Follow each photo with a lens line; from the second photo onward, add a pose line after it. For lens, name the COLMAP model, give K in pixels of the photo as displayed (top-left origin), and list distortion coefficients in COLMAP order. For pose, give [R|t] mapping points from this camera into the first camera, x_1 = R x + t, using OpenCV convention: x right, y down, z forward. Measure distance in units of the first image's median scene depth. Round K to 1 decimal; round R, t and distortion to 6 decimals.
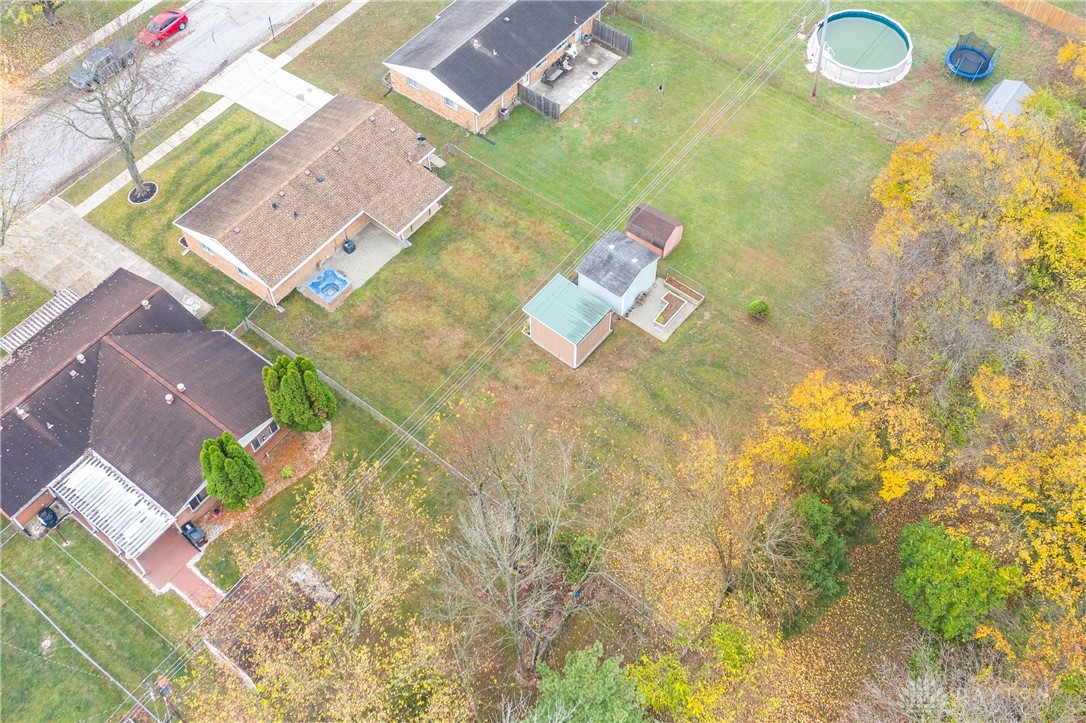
lens RADIAL K [[1071.5, 0, 545.1], [0, 1071.5, 316.6], [0, 0, 1]] dist [-0.006331, 0.008445]
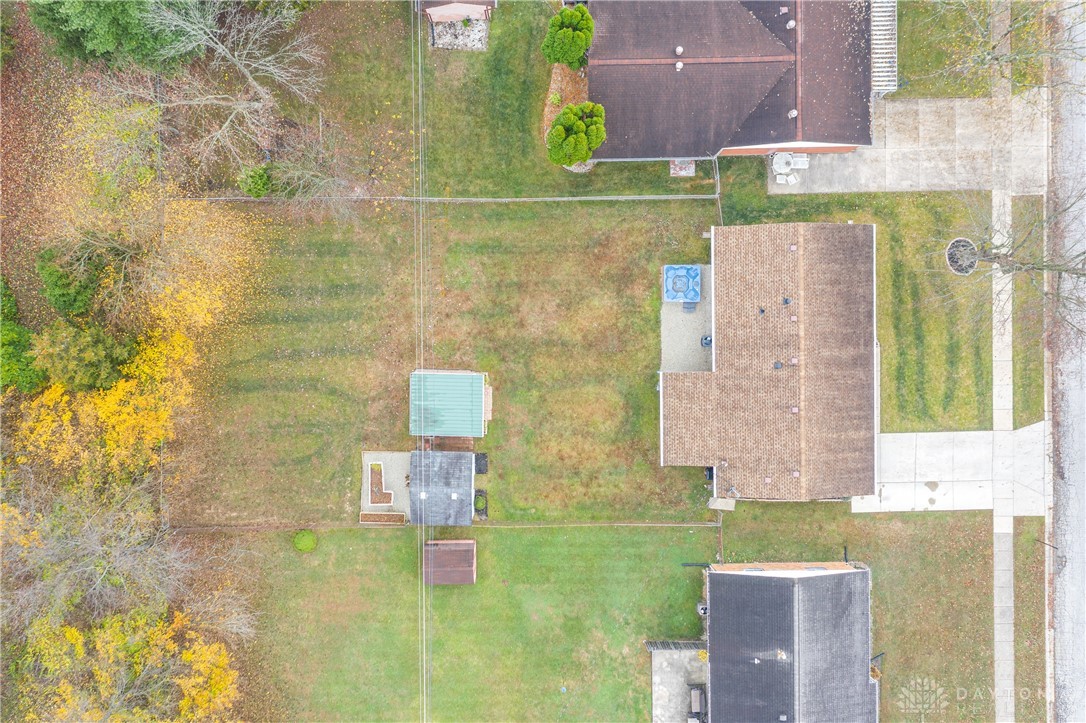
lens RADIAL K [[921.8, 0, 515.1], [0, 921.8, 381.1], [0, 0, 1]] dist [-0.003048, -0.001944]
pose [[-0.787406, 0.614863, 0.043989, -0.068743], [-0.479960, -0.656296, 0.582163, -0.454464], [0.386820, 0.437286, 0.811881, 0.322713]]
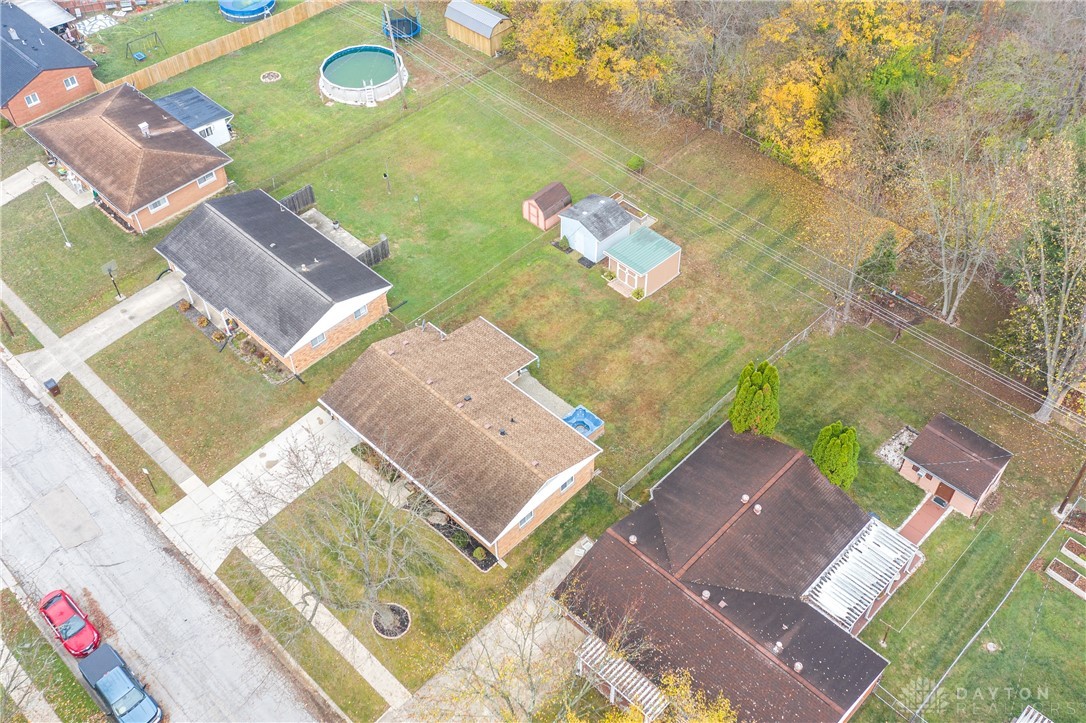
lens RADIAL K [[1023.8, 0, 524.8], [0, 1023.8, 358.5], [0, 0, 1]] dist [-0.008390, 0.002361]
pose [[0.135411, -0.731709, 0.668031, -0.753451], [0.810436, 0.469664, 0.350156, -0.406144], [-0.569962, 0.493981, 0.656601, 0.368215]]
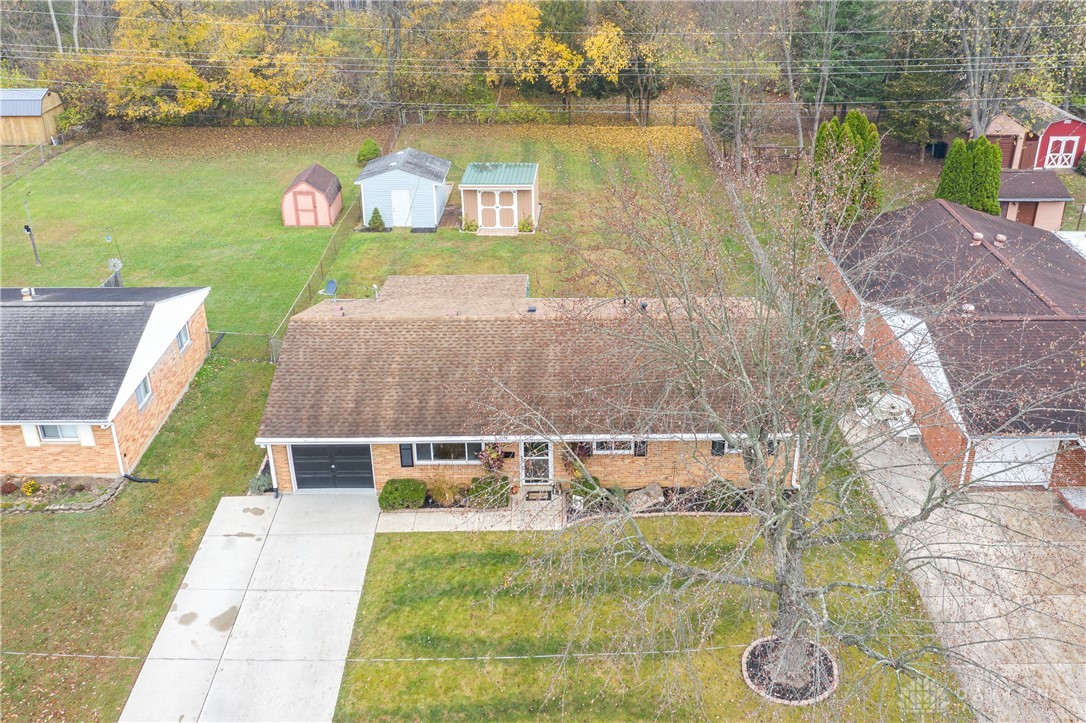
lens RADIAL K [[987.3, 0, 559.1], [0, 987.3, 306.0], [0, 0, 1]] dist [-0.004989, 0.004912]
pose [[-0.607576, -0.336646, 0.719390, -0.536203], [0.637753, 0.333084, 0.694497, -0.430569], [-0.473417, 0.880752, 0.012323, 0.968106]]
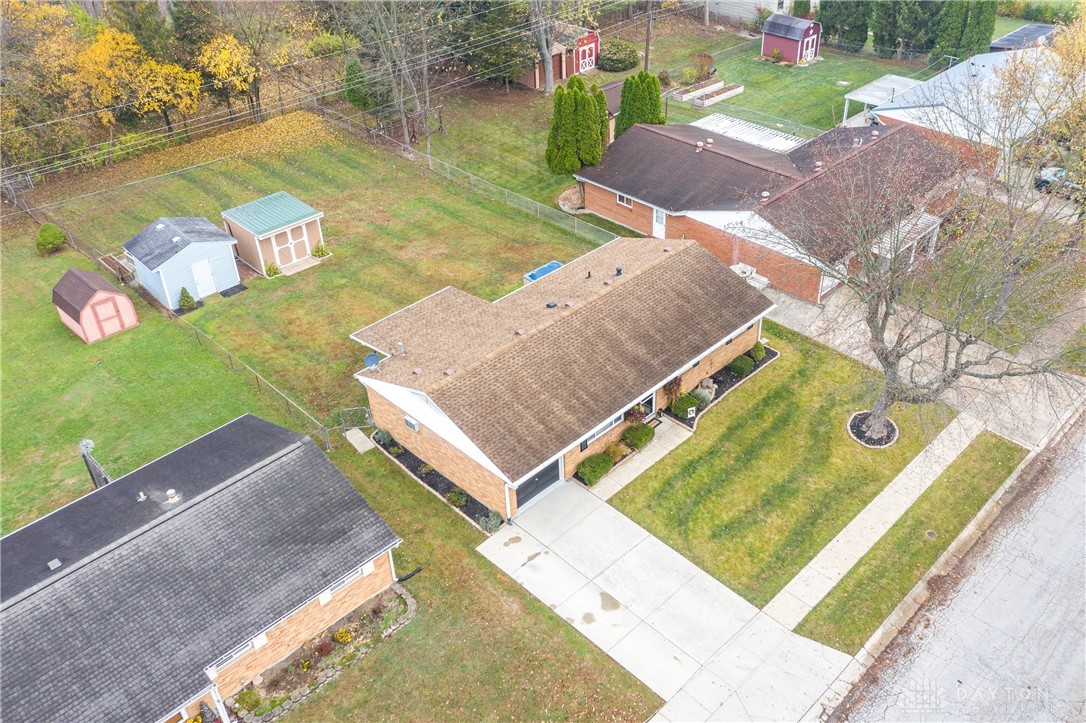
lens RADIAL K [[948.5, 0, 588.9], [0, 948.5, 359.4], [0, 0, 1]] dist [-0.002098, 0.004283]
pose [[-0.993262, -0.056726, 0.101058, -0.284403], [0.099506, 0.029558, 0.994598, -0.663826], [-0.059406, 0.997952, -0.023714, 1.023502]]
